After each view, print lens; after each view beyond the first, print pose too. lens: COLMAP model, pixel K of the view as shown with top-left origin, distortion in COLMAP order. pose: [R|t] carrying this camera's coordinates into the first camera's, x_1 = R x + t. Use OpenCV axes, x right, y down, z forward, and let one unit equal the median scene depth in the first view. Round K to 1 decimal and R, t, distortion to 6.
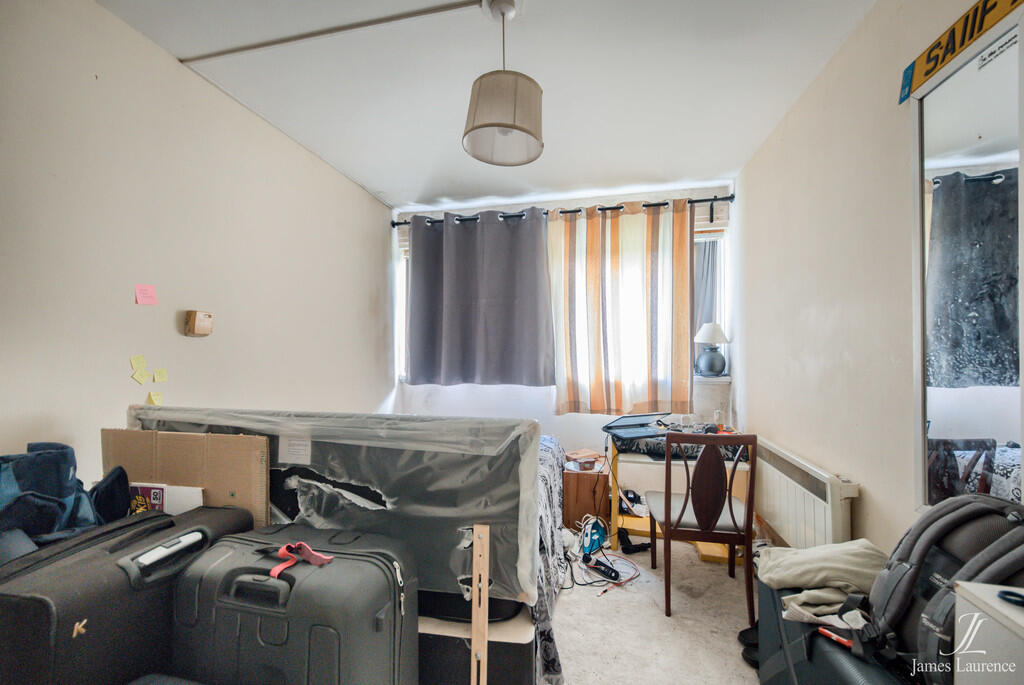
lens RADIAL K [[400.7, 0, 512.0], [0, 400.7, 342.5], [0, 0, 1]] dist [0.000017, -0.000291]
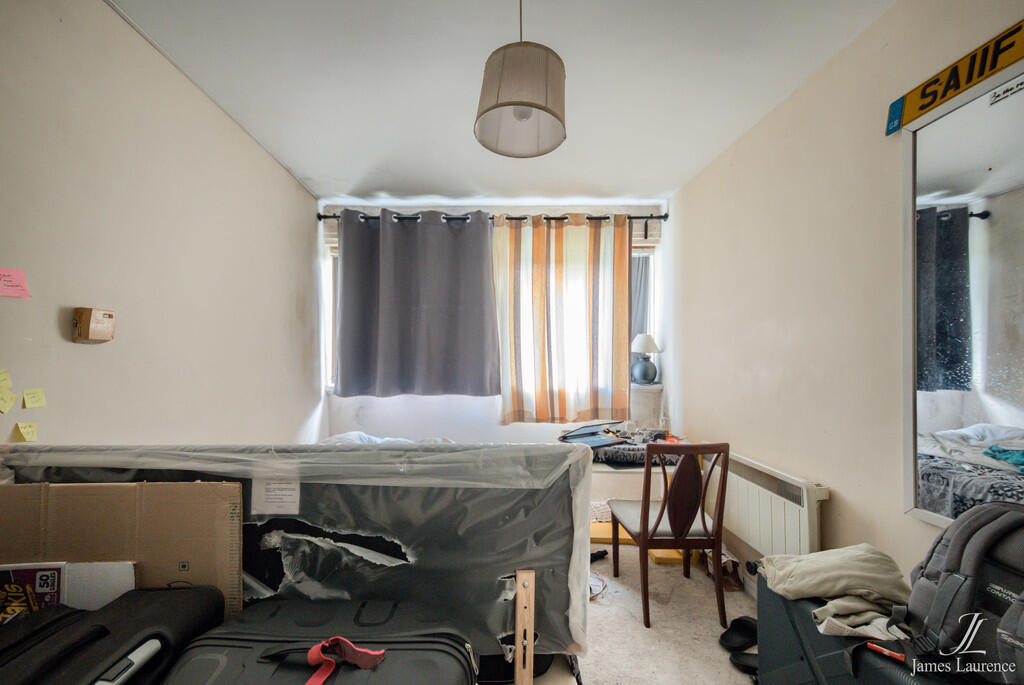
lens RADIAL K [[397.2, 0, 509.8], [0, 397.2, 351.8], [0, 0, 1]] dist [0.007750, 0.003335]
pose [[0.977374, 0.006785, 0.211411, -0.160638], [-0.008069, 0.999954, 0.005213, -0.007951], [-0.211366, -0.006801, 0.977383, 0.099902]]
